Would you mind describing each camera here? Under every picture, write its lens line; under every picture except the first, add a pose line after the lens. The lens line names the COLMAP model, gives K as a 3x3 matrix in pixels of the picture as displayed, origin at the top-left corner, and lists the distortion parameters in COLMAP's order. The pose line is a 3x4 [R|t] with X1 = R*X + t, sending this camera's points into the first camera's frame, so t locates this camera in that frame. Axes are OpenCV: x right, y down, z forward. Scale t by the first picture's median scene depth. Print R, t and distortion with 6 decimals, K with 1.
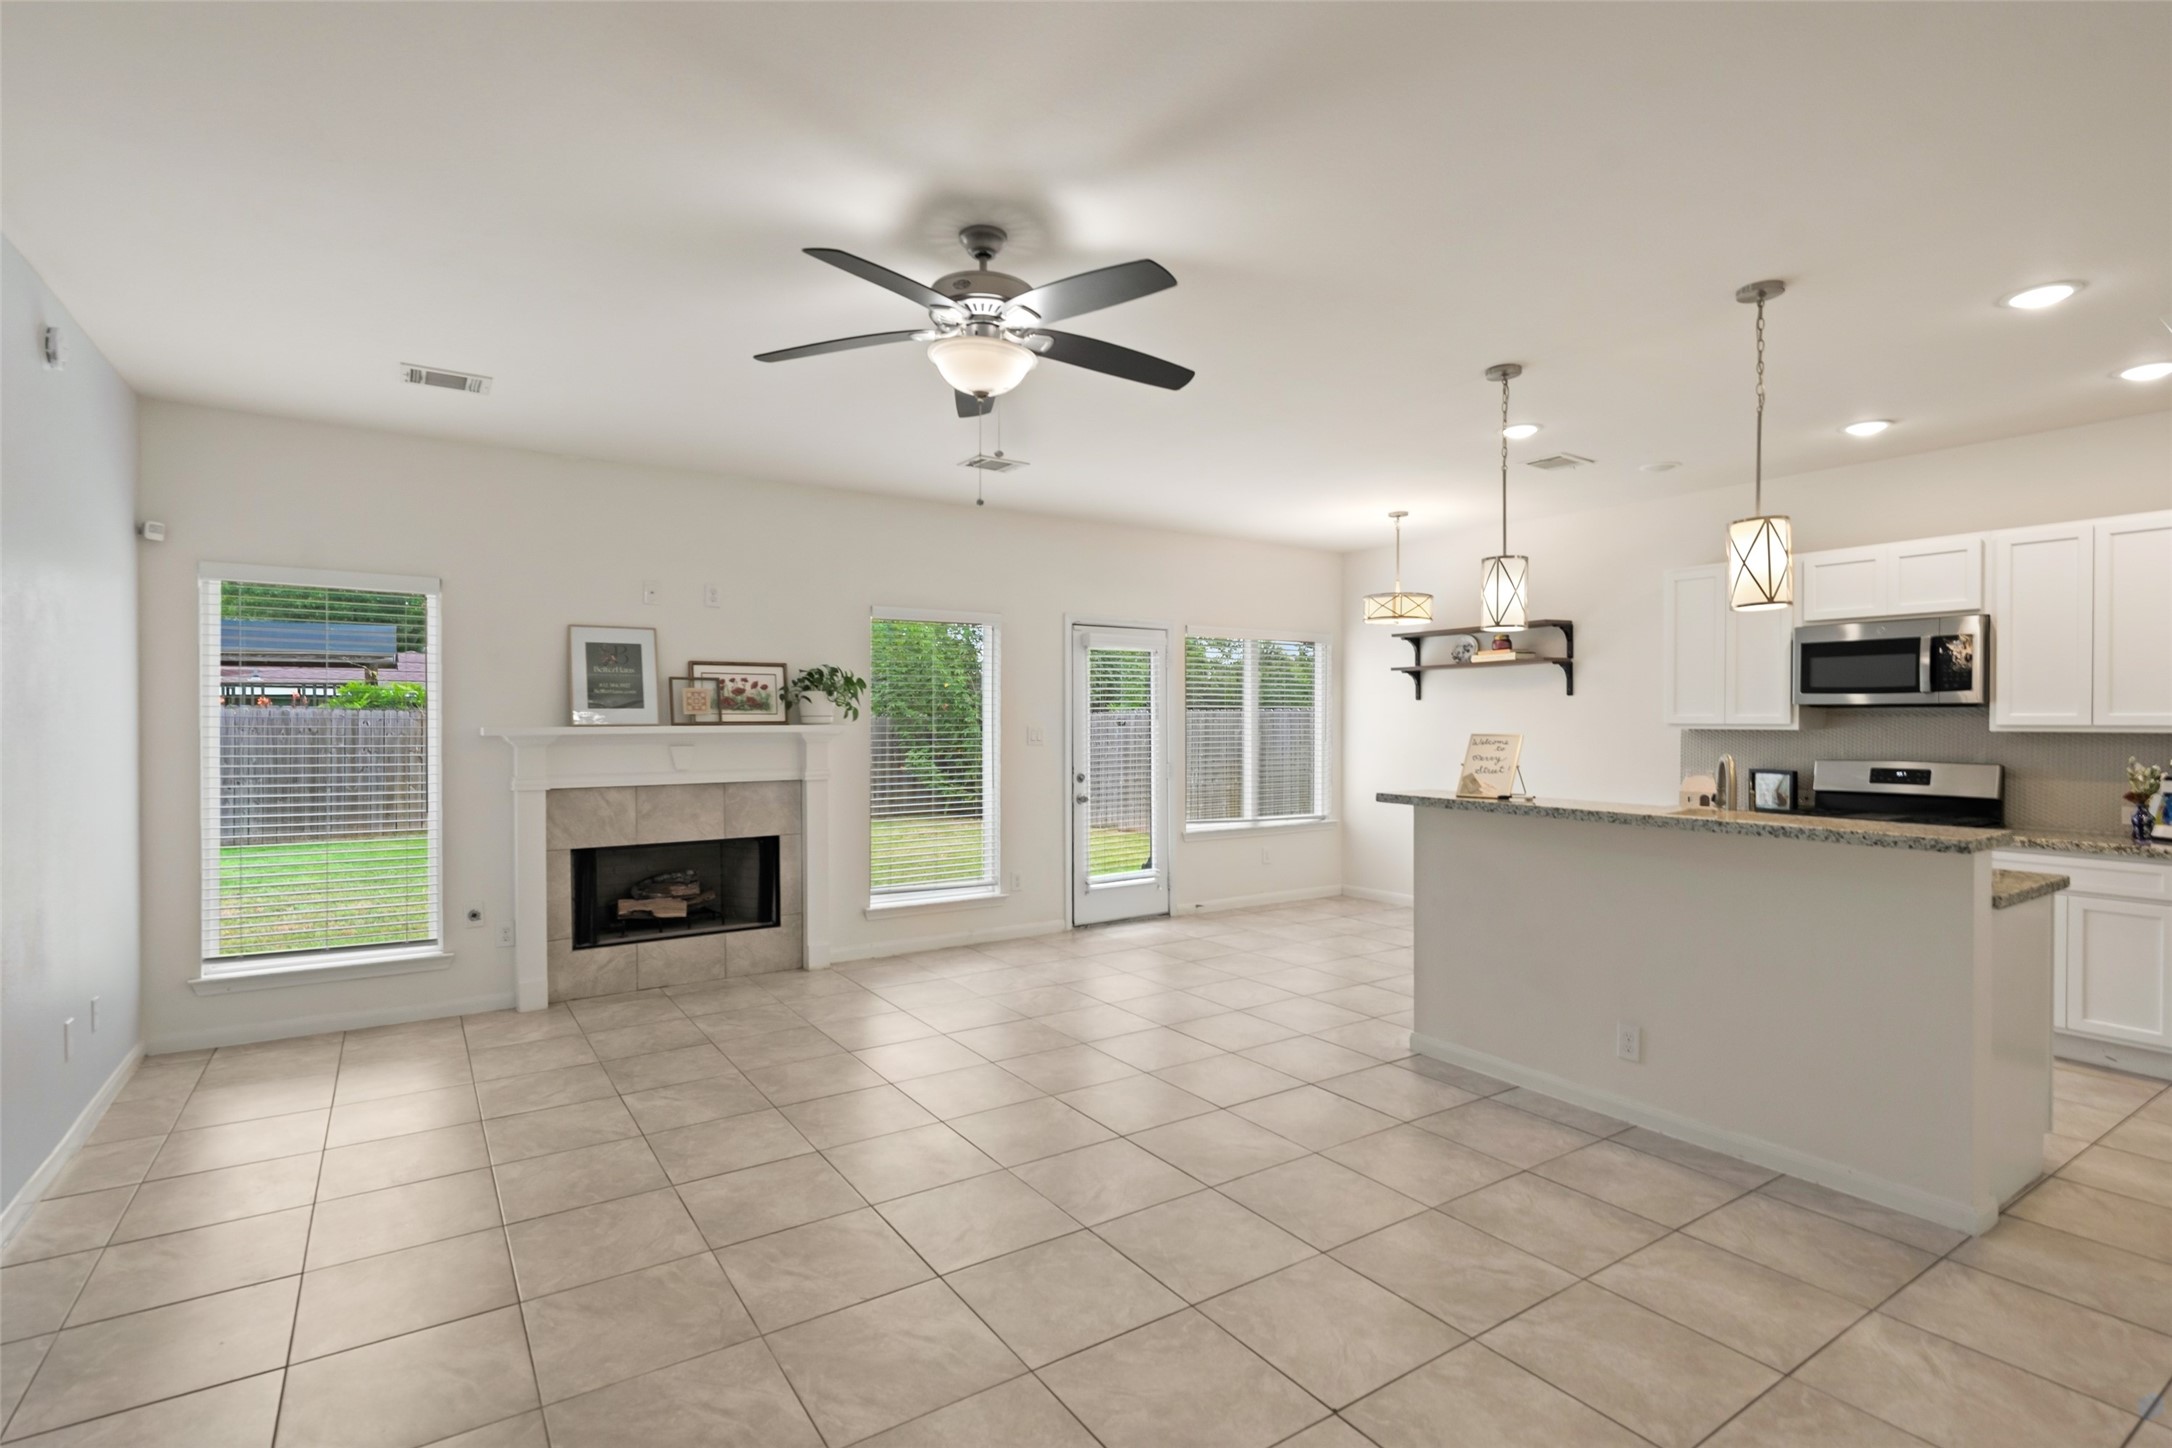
lens RADIAL K [[1014.1, 0, 1071.8], [0, 1014.1, 729.5], [0, 0, 1]] dist [-0.000744, 0.000545]
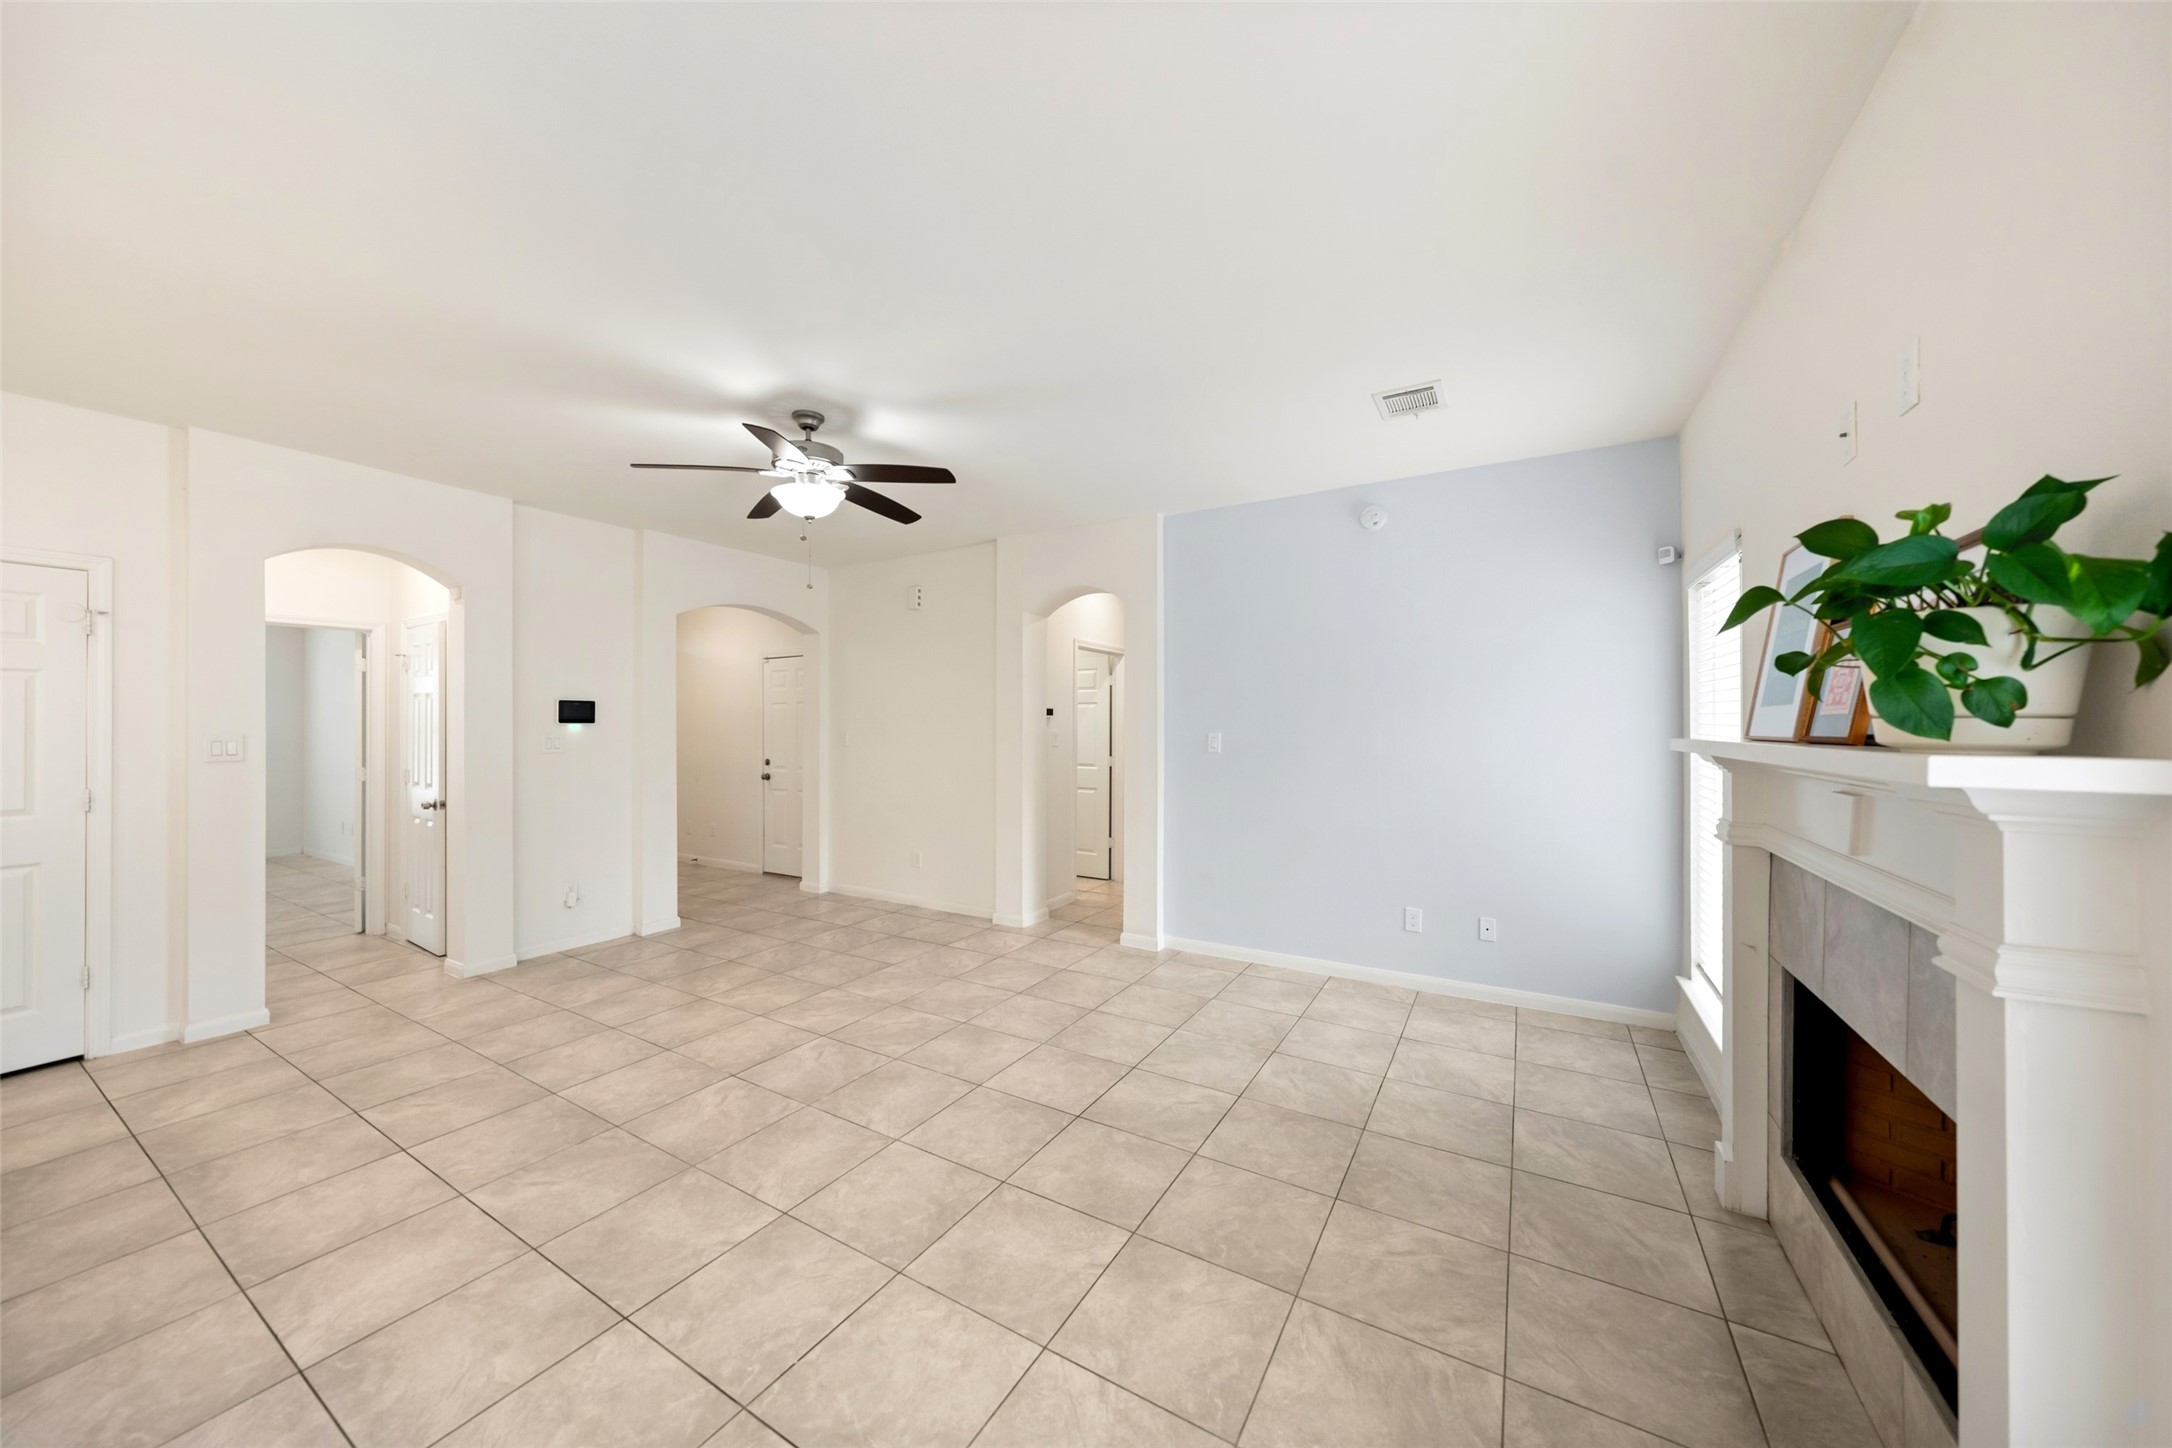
lens RADIAL K [[742.0, 0, 1073.0], [0, 742.0, 715.3], [0, 0, 1]] dist [-0.000441, -0.000128]
pose [[-0.901514, -0.004579, -0.432725, 0.020218], [-0.004519, 0.999989, -0.001168, -0.013883], [0.432725, 0.000903, -0.901525, 1.168921]]
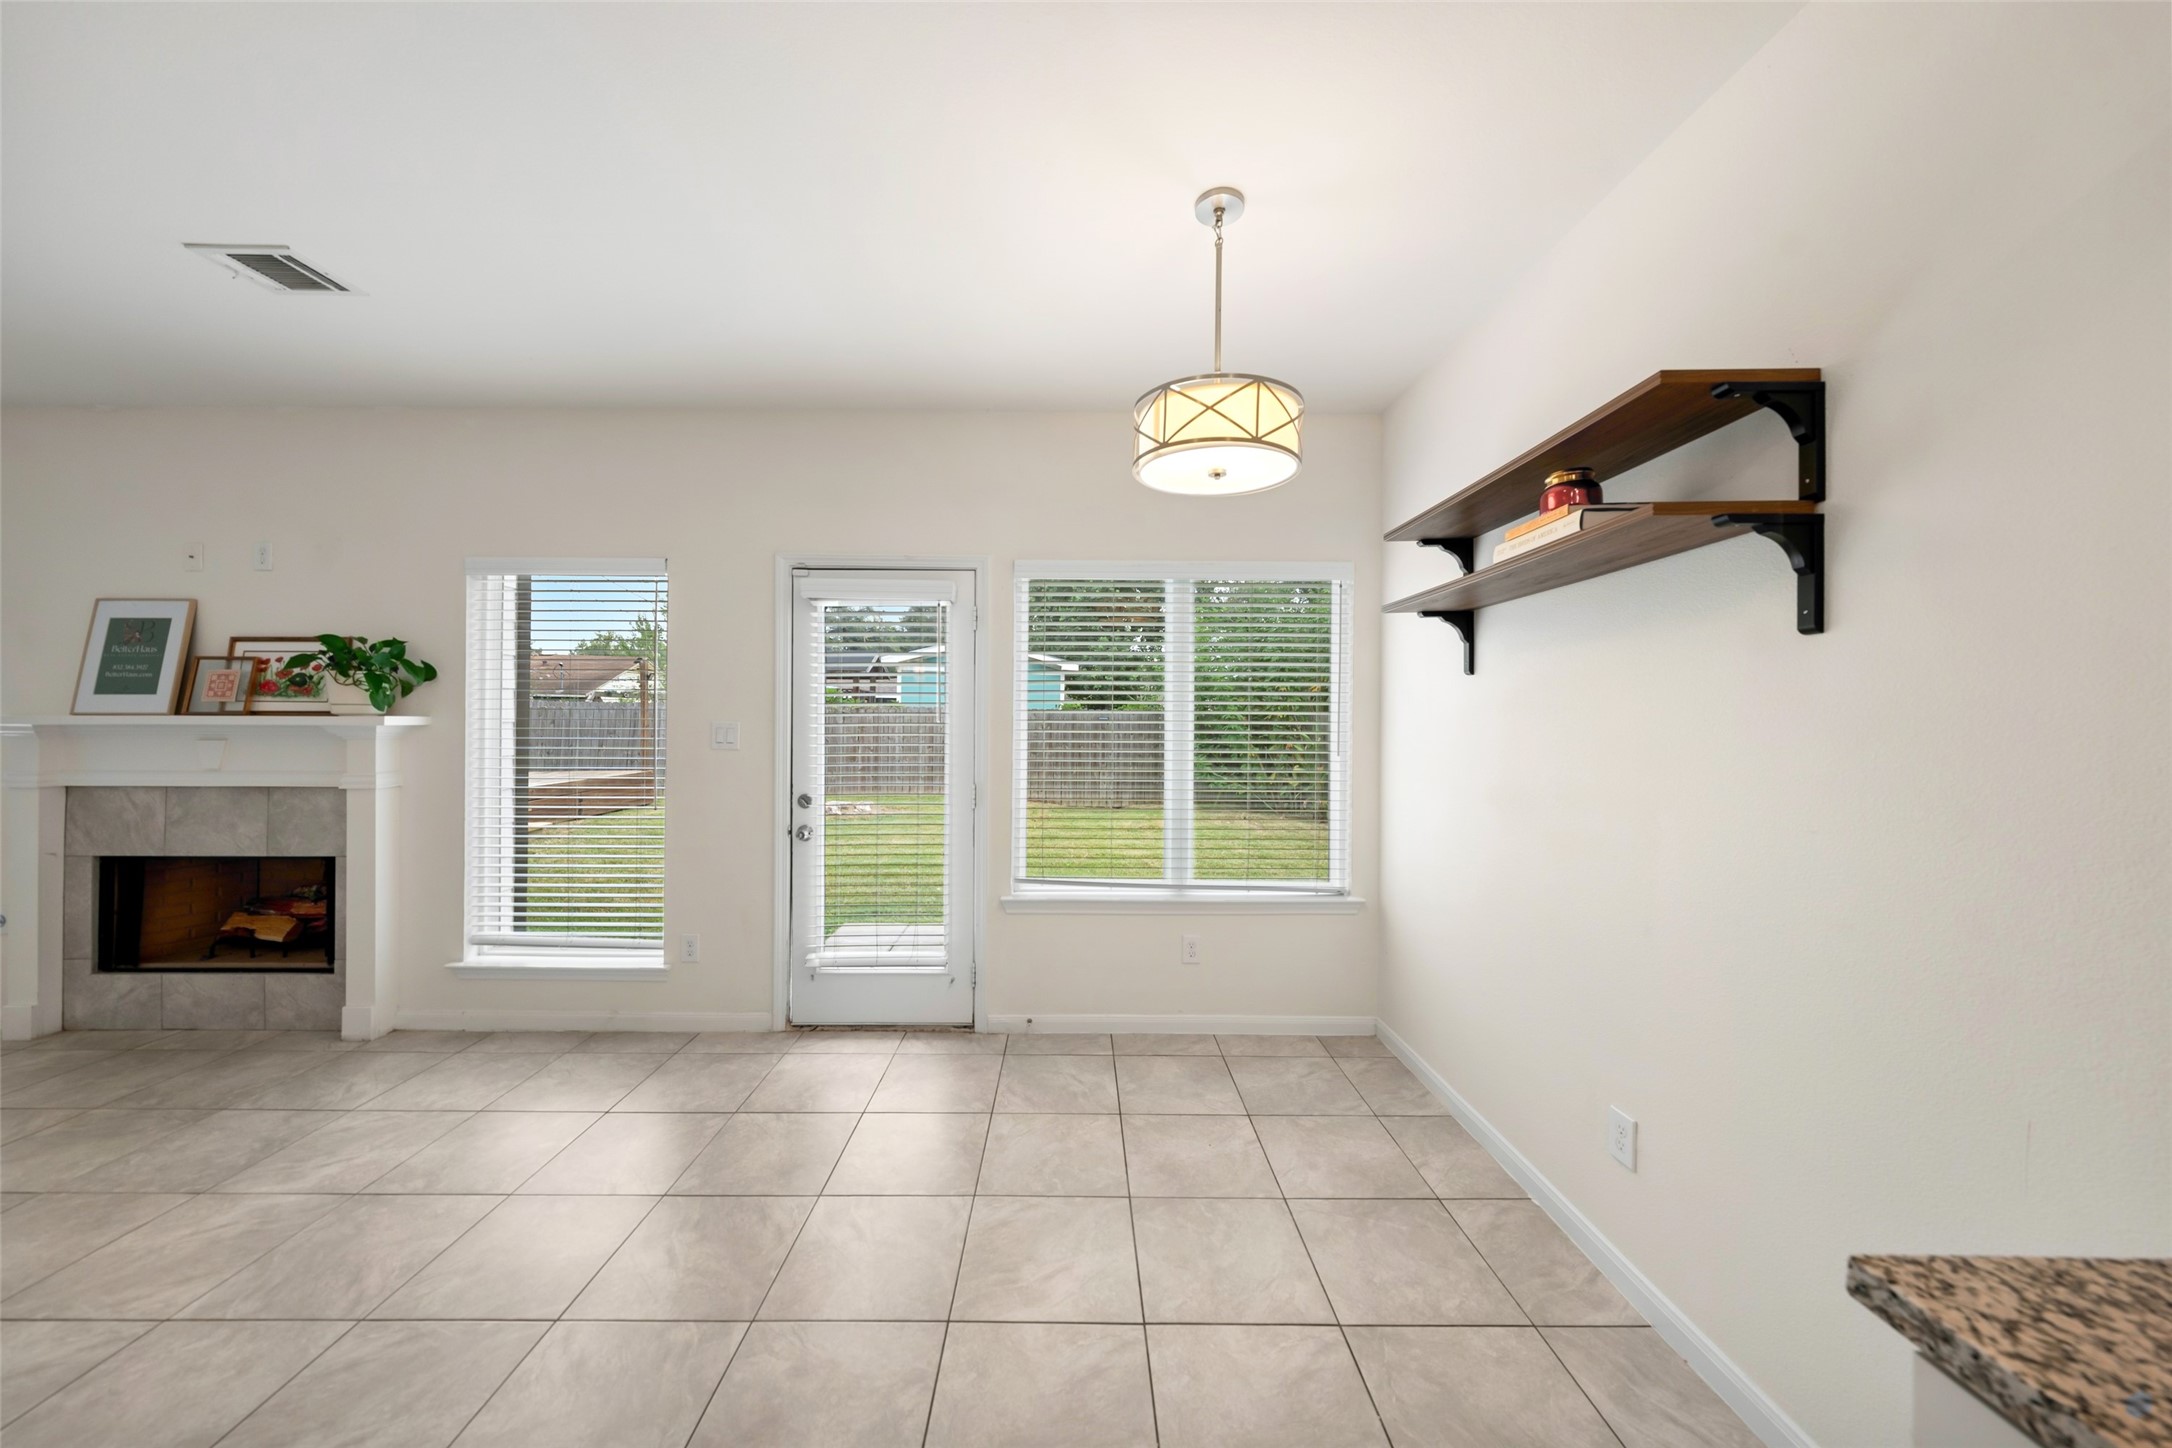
lens RADIAL K [[742.0, 0, 1073.0], [0, 742.0, 715.3], [0, 0, 1]] dist [-0.000441, -0.000128]
pose [[0.838020, 0.006169, -0.545604, 0.547328], [-0.012592, 0.999888, -0.008035, -0.008258], [0.545494, 0.013603, 0.838004, 0.905336]]
